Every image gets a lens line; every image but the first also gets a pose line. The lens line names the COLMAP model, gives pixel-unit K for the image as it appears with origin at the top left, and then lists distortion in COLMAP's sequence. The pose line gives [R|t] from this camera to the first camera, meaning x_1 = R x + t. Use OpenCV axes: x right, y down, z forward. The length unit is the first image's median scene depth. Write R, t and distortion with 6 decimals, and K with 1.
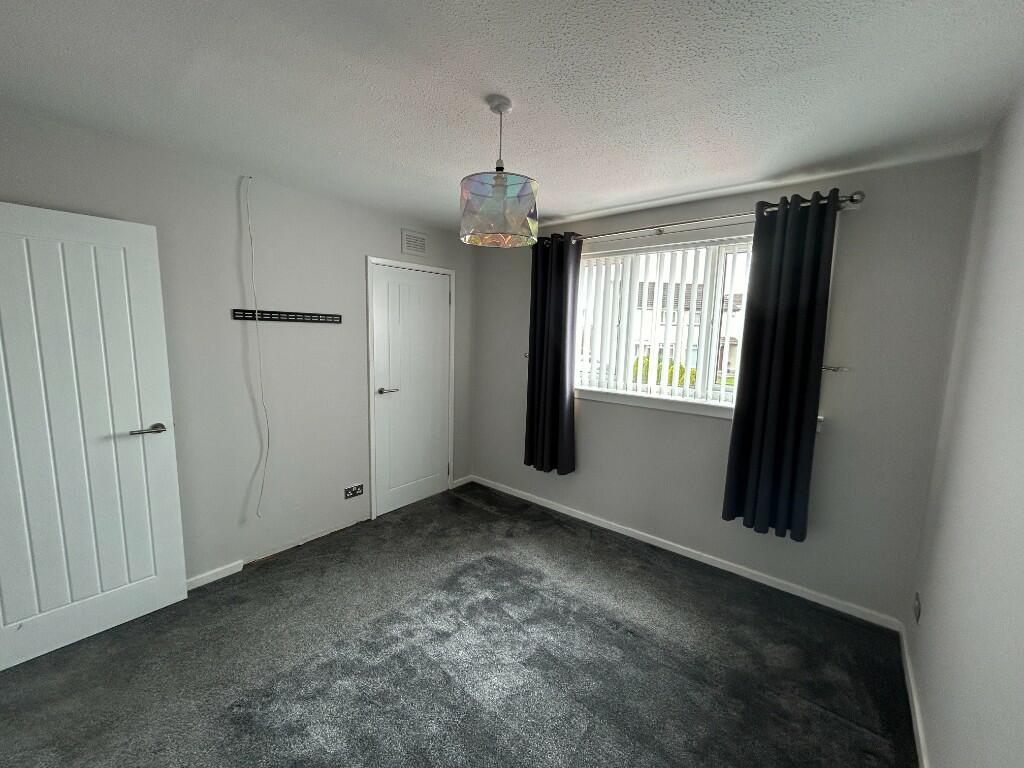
lens RADIAL K [[413.1, 0, 509.5], [0, 413.1, 383.6], [0, 0, 1]] dist [-0.000869, -0.000155]
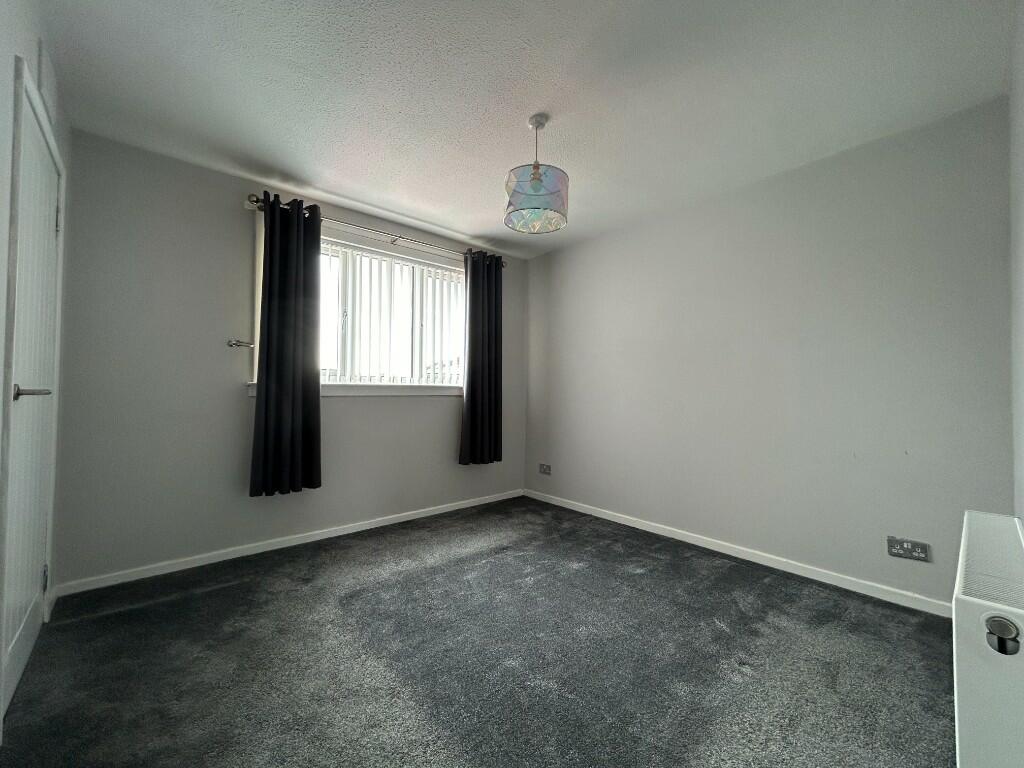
lens RADIAL K [[413.1, 0, 509.5], [0, 413.1, 383.6], [0, 0, 1]] dist [-0.000869, -0.000155]
pose [[0.155971, -0.005461, 0.987747, -0.763206], [0.121568, 0.992488, -0.013709, 0.087579], [-0.980252, 0.122217, 0.155463, 0.566732]]
